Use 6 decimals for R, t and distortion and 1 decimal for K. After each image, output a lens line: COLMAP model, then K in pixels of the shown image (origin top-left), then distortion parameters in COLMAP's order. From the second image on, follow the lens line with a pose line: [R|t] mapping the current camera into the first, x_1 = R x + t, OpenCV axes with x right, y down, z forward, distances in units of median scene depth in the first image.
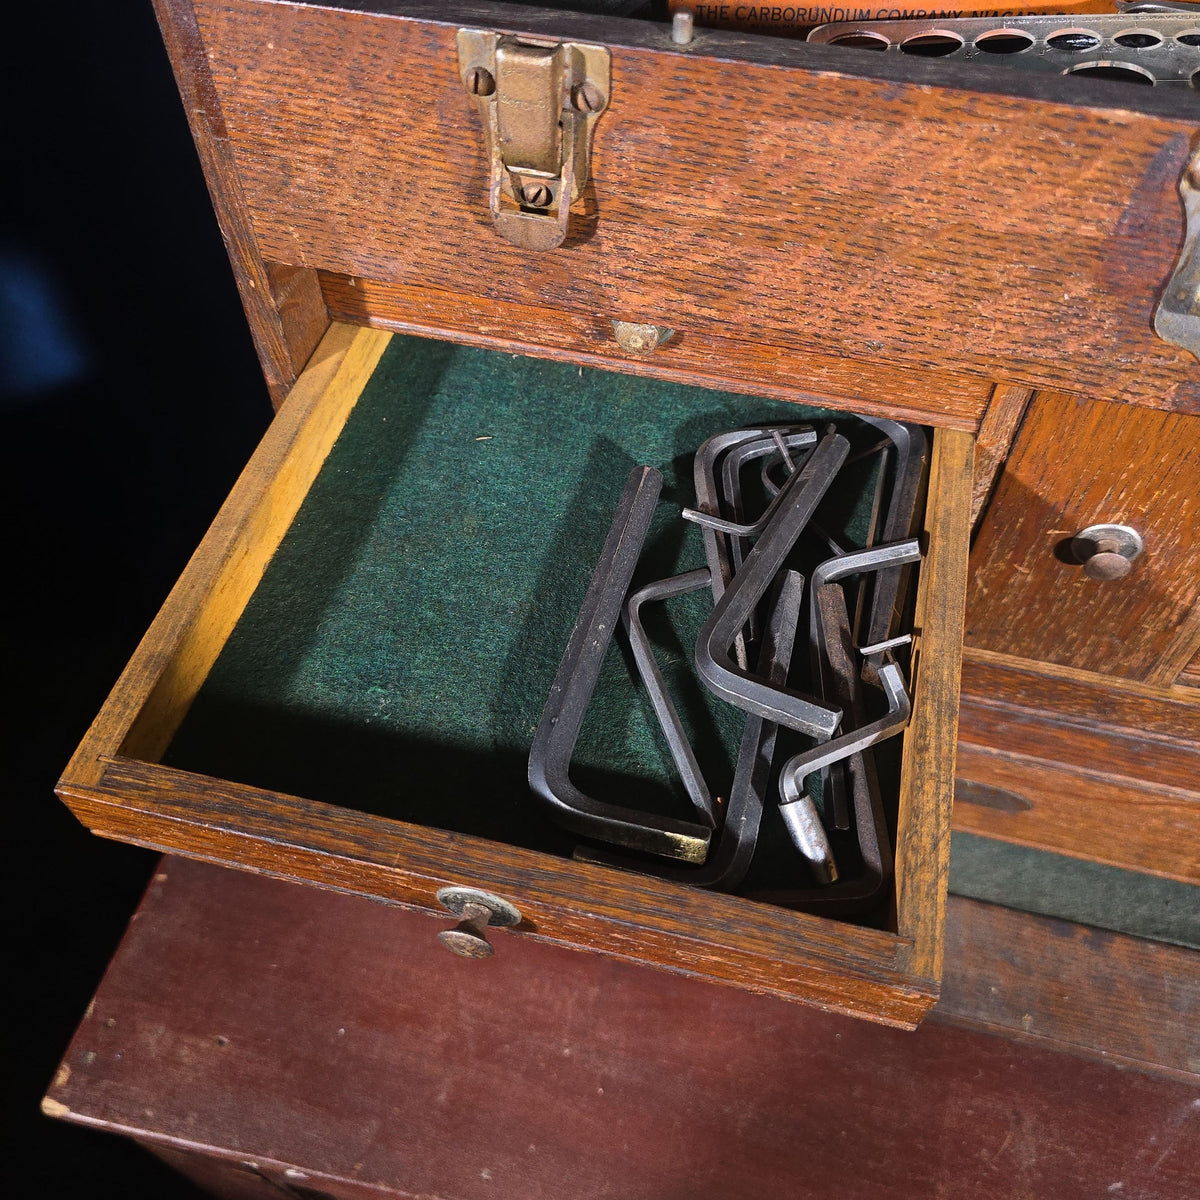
lens RADIAL K [[1108.7, 0, 611.5], [0, 1108.7, 604.0], [0, 0, 1]] dist [0.022744, -0.044008]
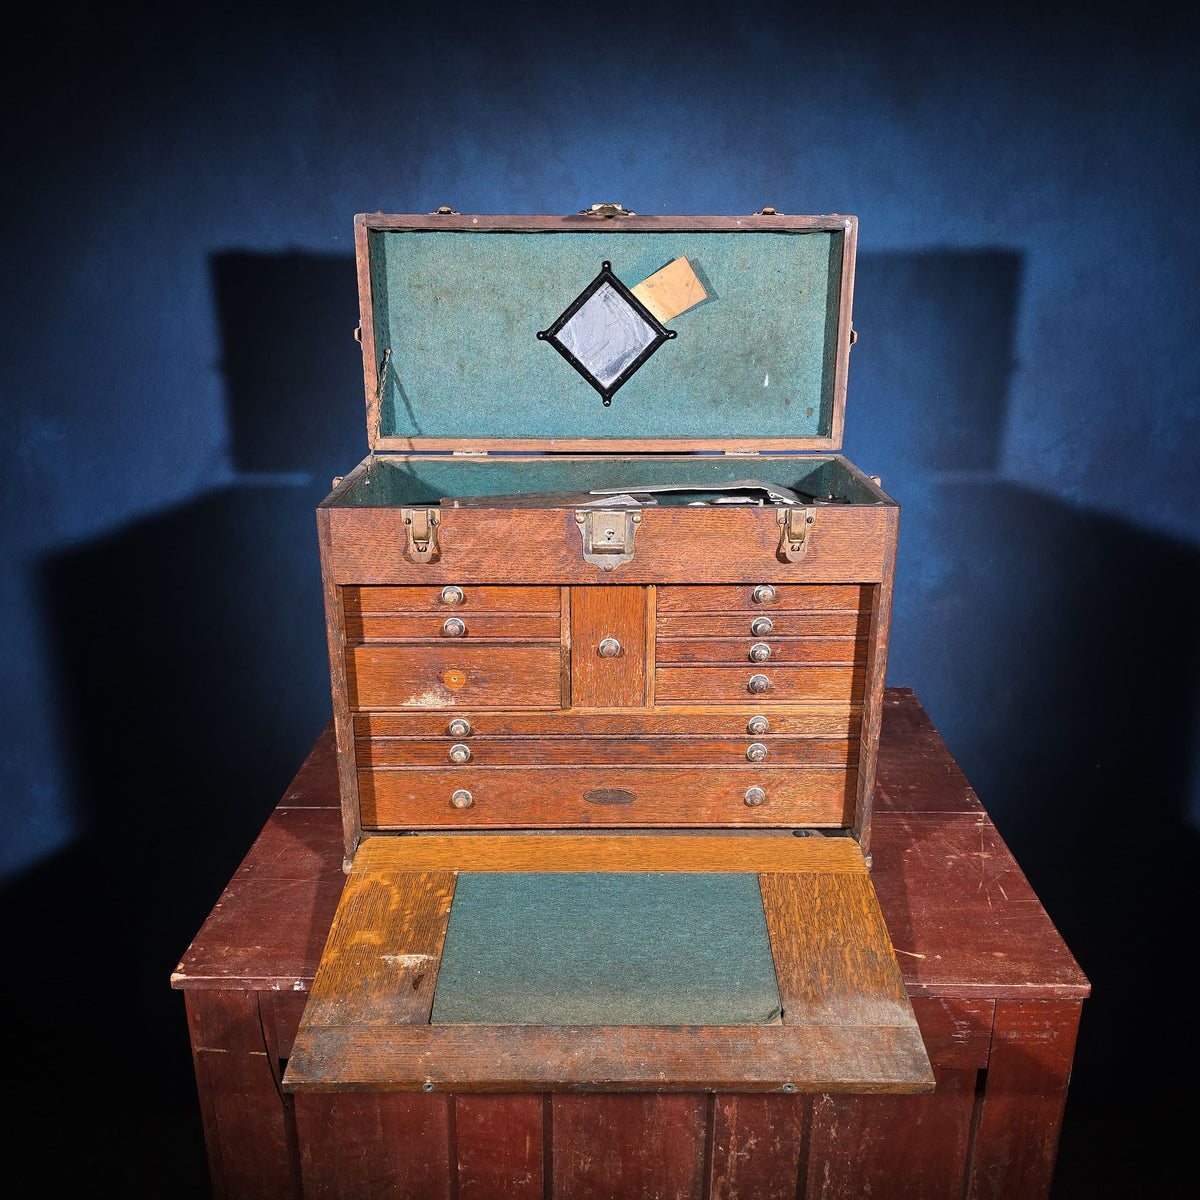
lens RADIAL K [[1070.8, 0, 600.0], [0, 1070.8, 600.0], [0, 0, 1]] dist [0.175140, -0.480421]
pose [[0.968009, -0.091816, 0.233512, -0.345867], [0.204312, 0.828659, -0.521134, 1.768807], [-0.145653, 0.552172, 0.820909, -1.953090]]
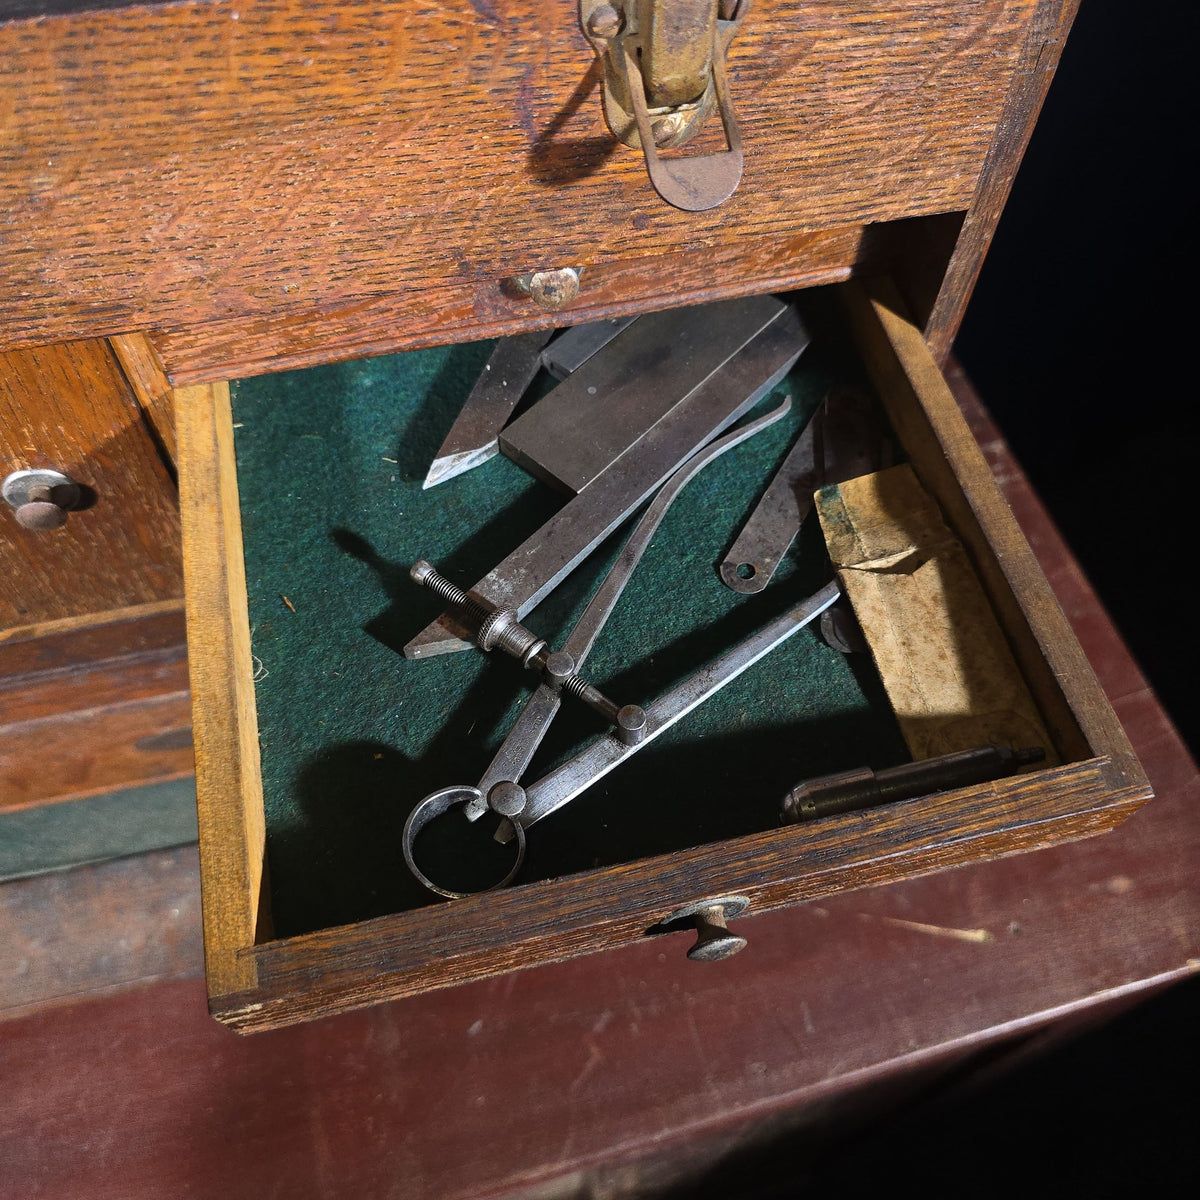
lens RADIAL K [[1121.4, 0, 608.0], [0, 1121.4, 602.5], [0, 0, 1]] dist [0.008684, -0.029937]
pose [[0.884866, -0.389180, 0.256029, 0.736621], [0.359712, 0.920045, 0.155319, 0.070102], [-0.296006, -0.045340, 0.954110, -0.026931]]
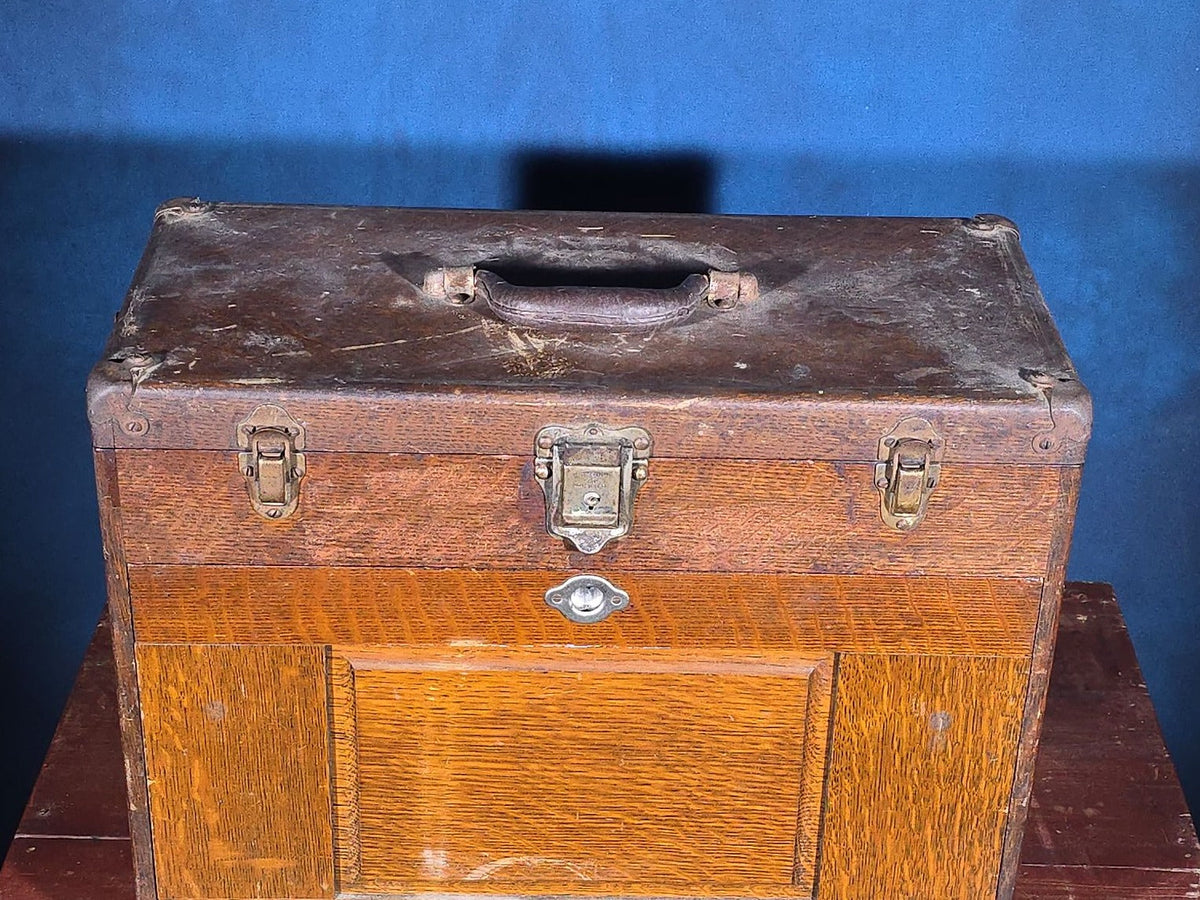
lens RADIAL K [[2132.5, 0, 600.0], [0, 2132.5, 450.0], [0, 0, 1]] dist [0.229540, -0.911450]
pose [[0.965968, -0.114338, 0.232019, -0.411151], [0.192328, 0.917295, -0.348683, 1.117144], [-0.172962, 0.381440, 0.908068, -3.004271]]
